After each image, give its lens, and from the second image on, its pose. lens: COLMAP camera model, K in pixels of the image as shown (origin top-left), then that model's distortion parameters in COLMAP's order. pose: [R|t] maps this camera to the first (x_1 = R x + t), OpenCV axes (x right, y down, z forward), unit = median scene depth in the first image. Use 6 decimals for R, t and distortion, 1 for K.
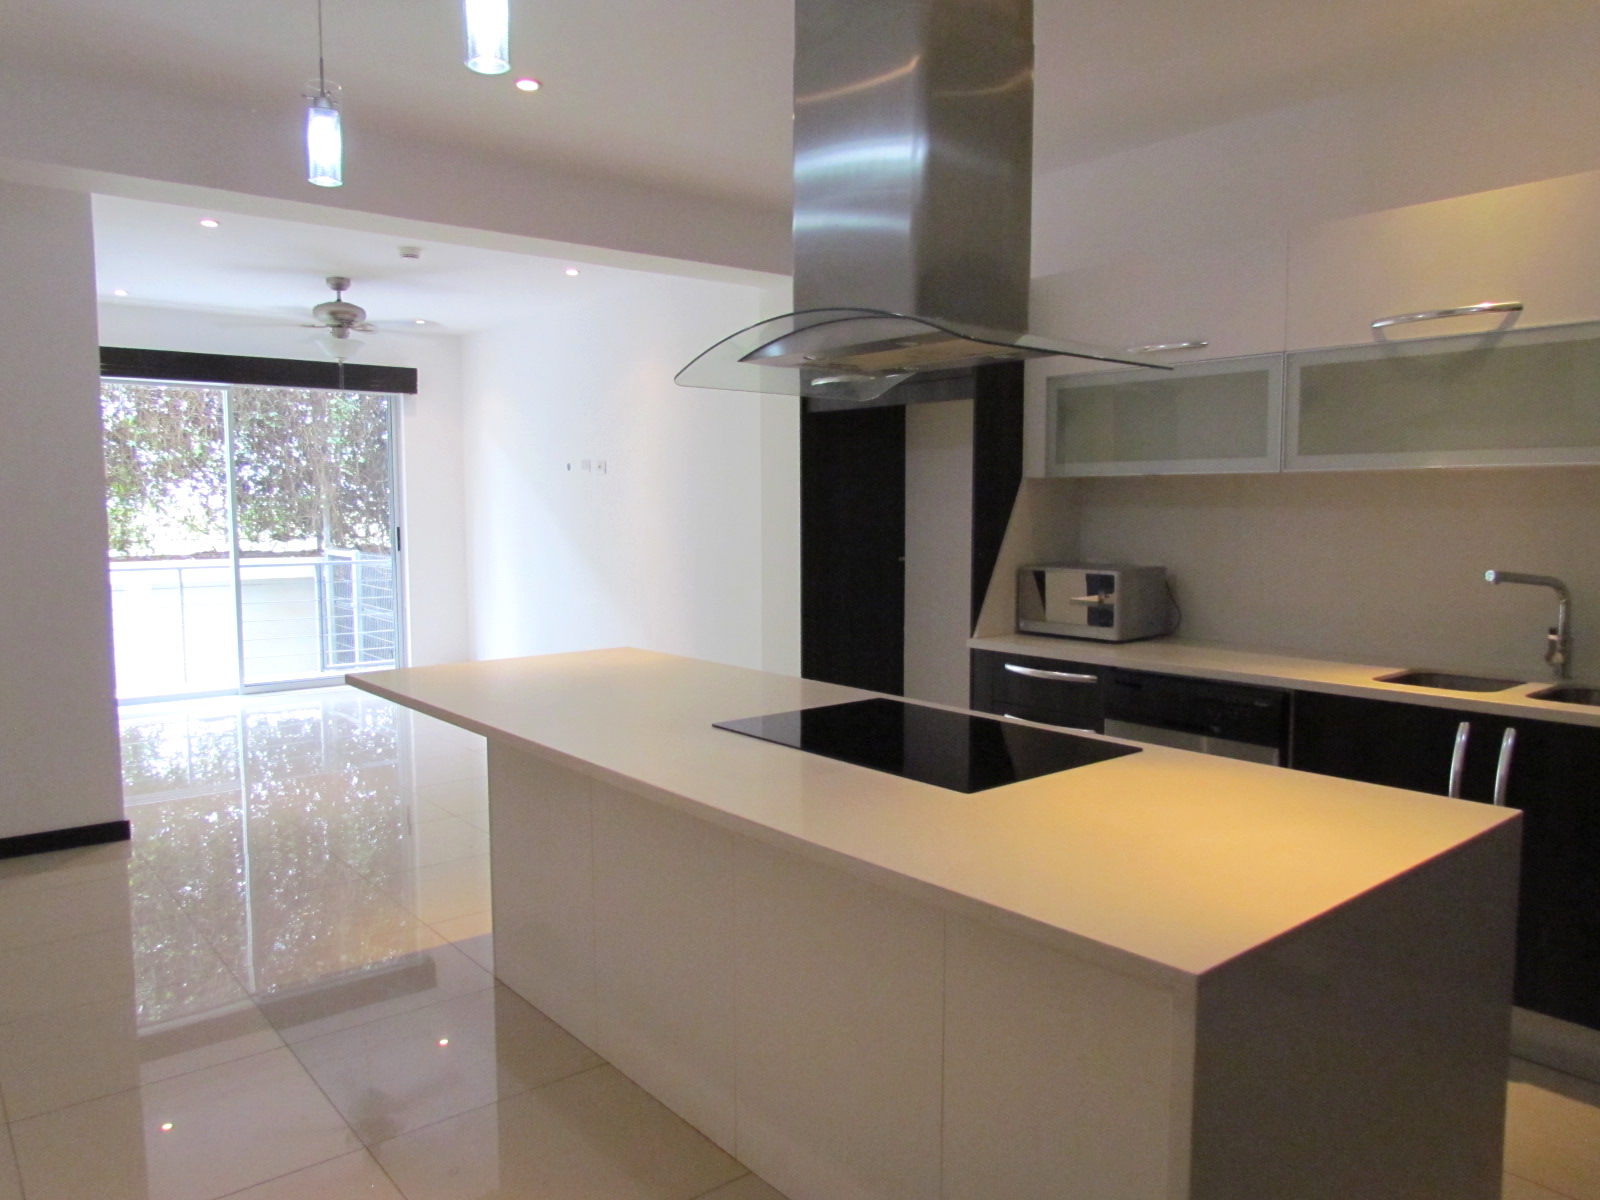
lens RADIAL K [[1140.1, 0, 805.4], [0, 1140.1, 600.6], [0, 0, 1]] dist [-0.015316, -0.007178]
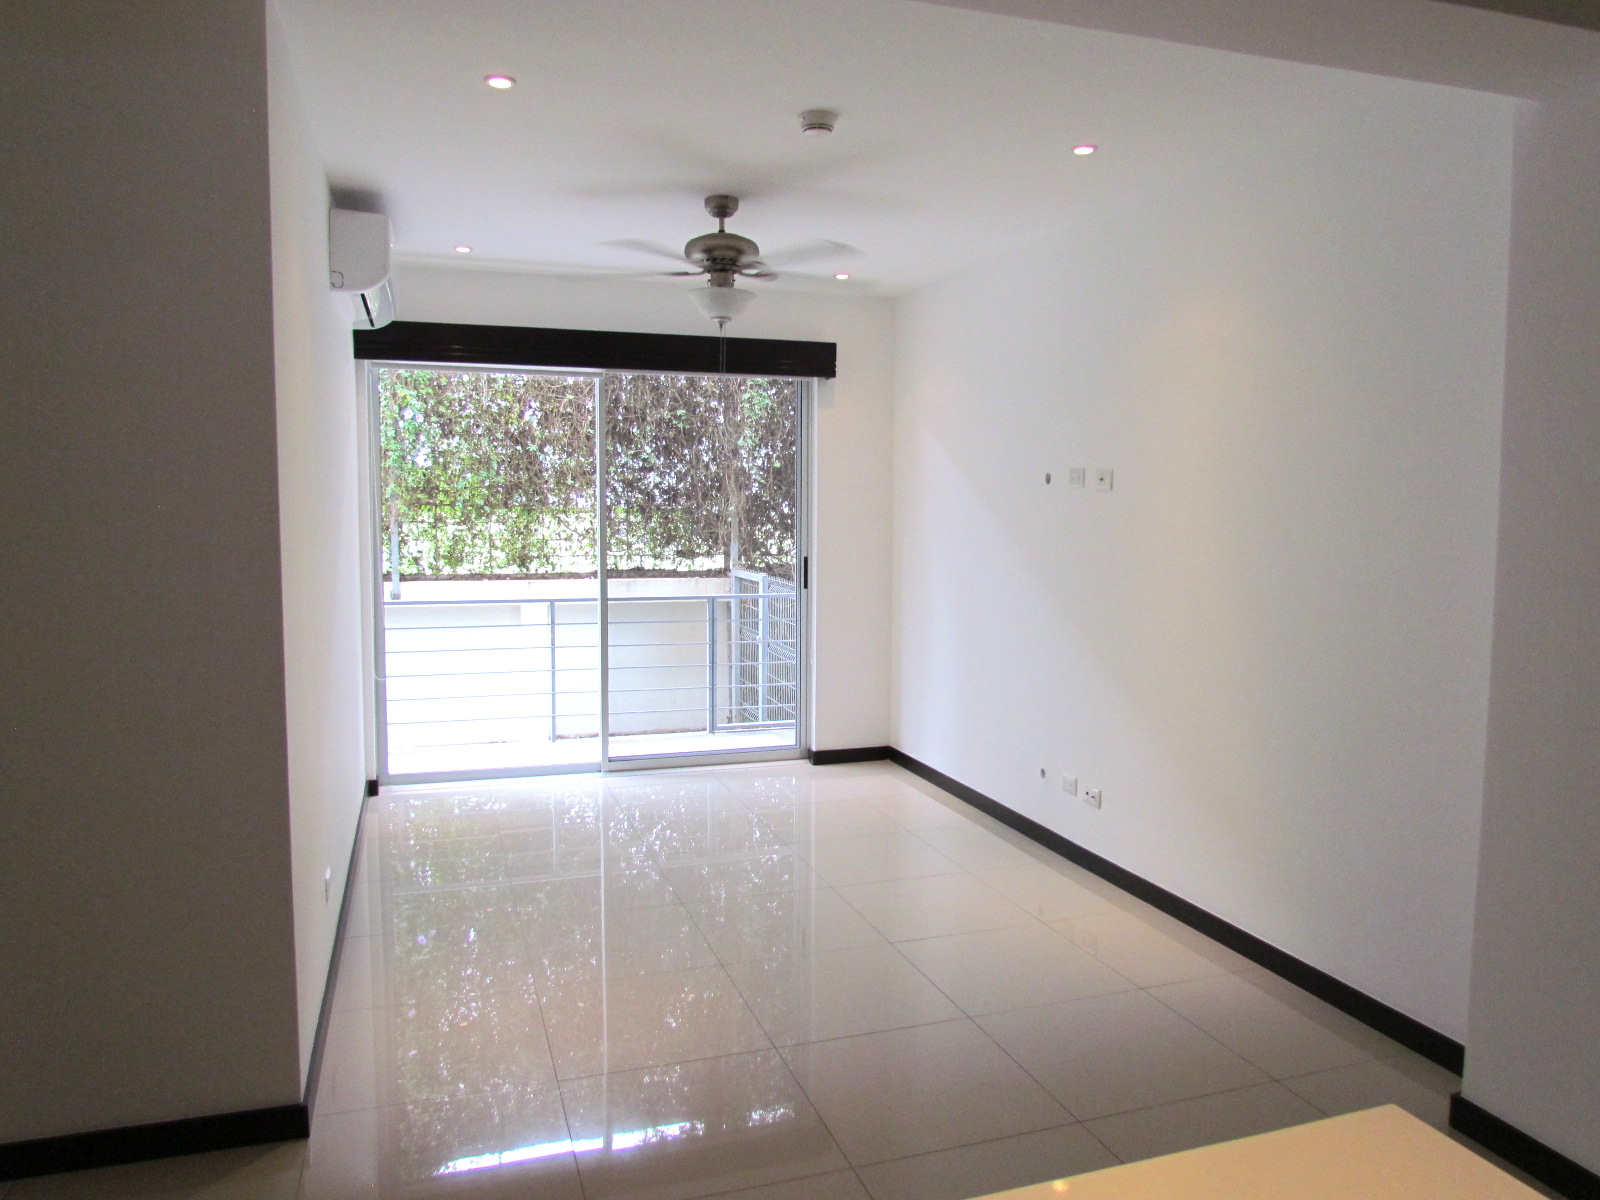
lens RADIAL K [[1140.1, 0, 798.7], [0, 1140.1, 602.7], [0, 0, 1]] dist [-0.015316, -0.007178]
pose [[0.932222, 0.038386, -0.359845, -0.070174], [-0.037397, 0.999253, 0.009714, -0.032131], [0.359950, 0.004402, 0.932961, 0.230776]]
